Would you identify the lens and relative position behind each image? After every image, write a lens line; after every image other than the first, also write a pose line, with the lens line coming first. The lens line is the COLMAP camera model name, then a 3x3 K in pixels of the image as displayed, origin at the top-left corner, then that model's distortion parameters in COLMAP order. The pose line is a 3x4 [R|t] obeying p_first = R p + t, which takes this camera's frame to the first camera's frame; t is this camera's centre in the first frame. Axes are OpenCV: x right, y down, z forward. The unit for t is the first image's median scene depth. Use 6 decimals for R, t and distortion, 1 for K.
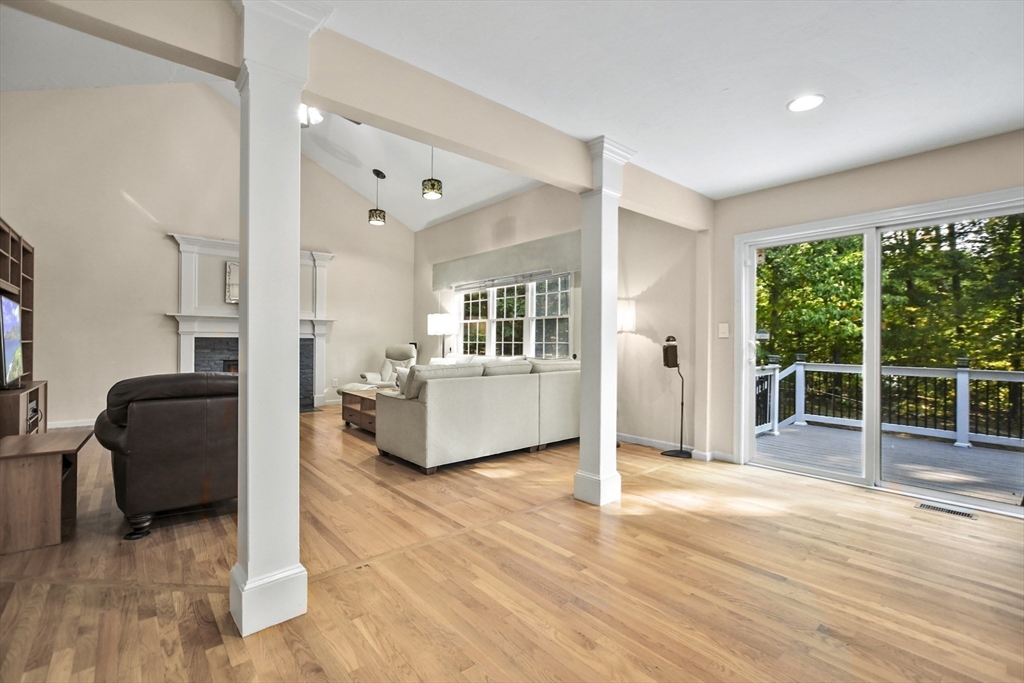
lens RADIAL K [[445.6, 0, 514.2], [0, 445.6, 332.9], [0, 0, 1]] dist [-0.004217, 0.001705]
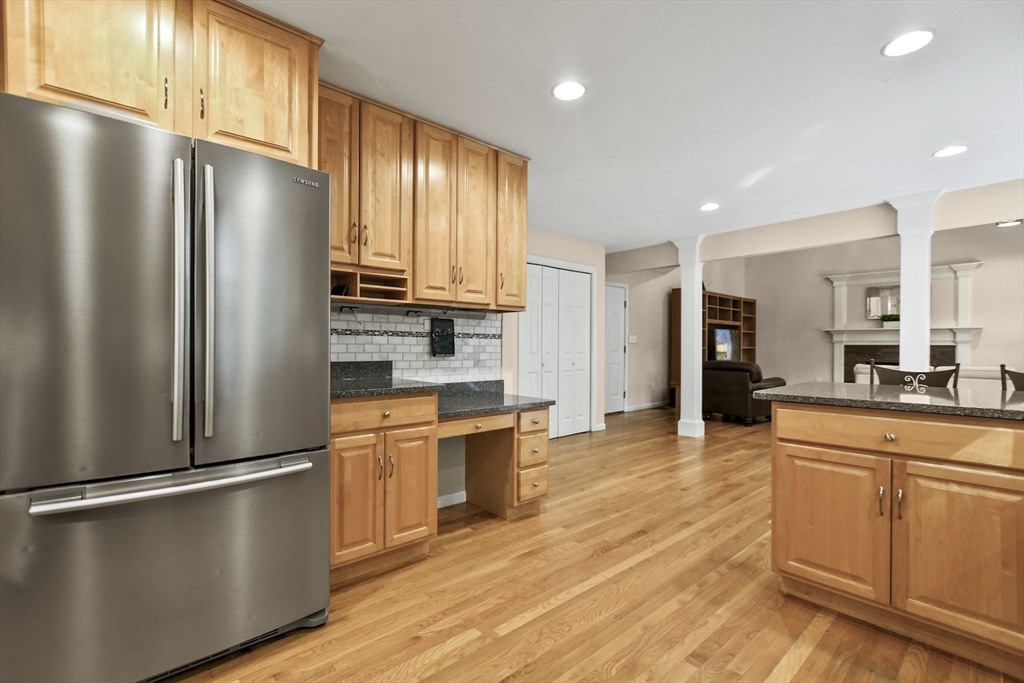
lens RADIAL K [[445.6, 0, 506.8], [0, 445.6, 346.5], [0, 0, 1]] dist [-0.004217, 0.001705]
pose [[-0.009321, -0.000103, -0.999957, 0.699104], [0.014720, 0.999892, -0.000241, -0.000693], [0.999848, -0.014722, -0.009319, -0.071220]]
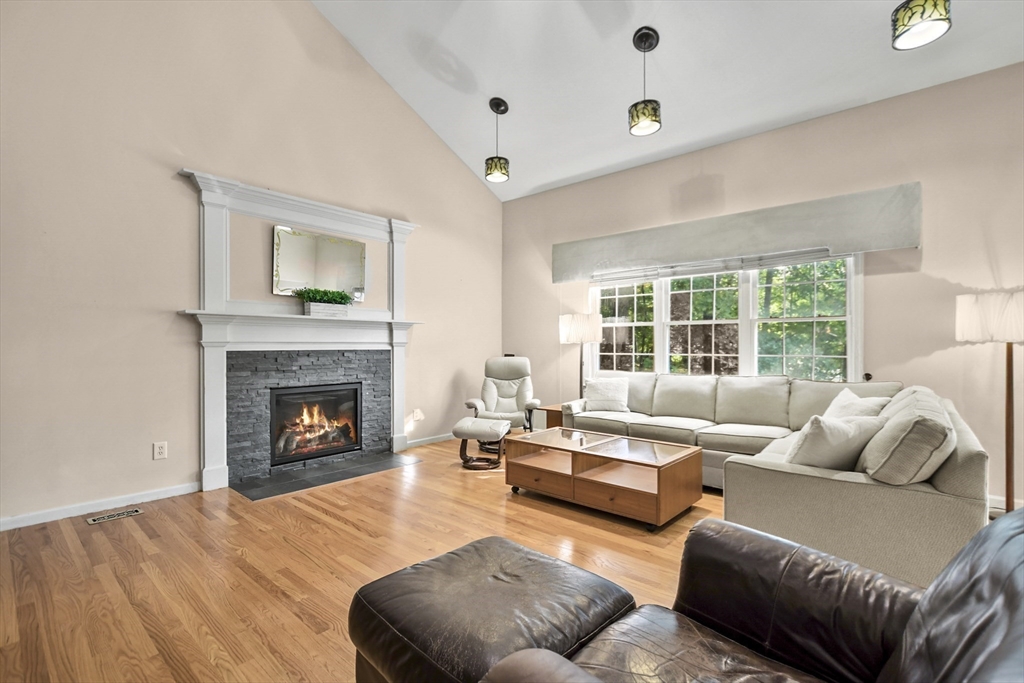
lens RADIAL K [[445.6, 0, 506.8], [0, 445.6, 339.8], [0, 0, 1]] dist [-0.004217, 0.001705]
pose [[0.989627, -0.002986, 0.143629, -0.419225], [0.002411, 0.999988, 0.004174, -0.006011], [-0.143639, -0.003784, 0.989623, 0.348818]]
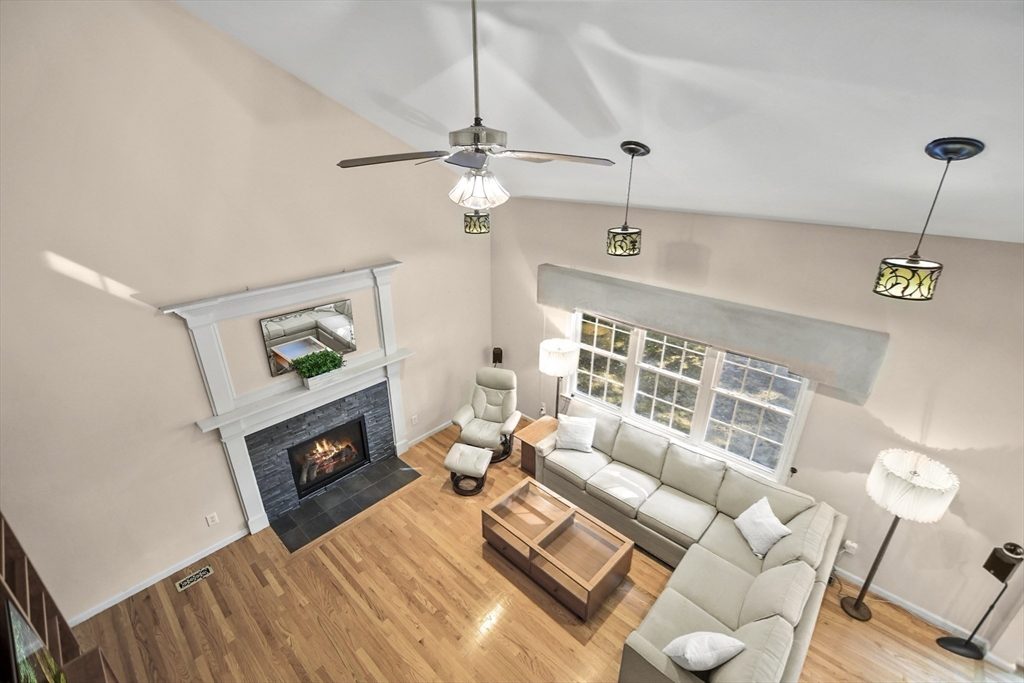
lens RADIAL K [[445.6, 0, 510.1], [0, 445.6, 319.4], [0, 0, 1]] dist [-0.004217, 0.001705]
pose [[0.993750, -0.045158, 0.102086, -0.355560], [0.001886, 0.921180, 0.389131, -0.413163], [-0.111612, -0.386507, 0.915508, 0.375590]]
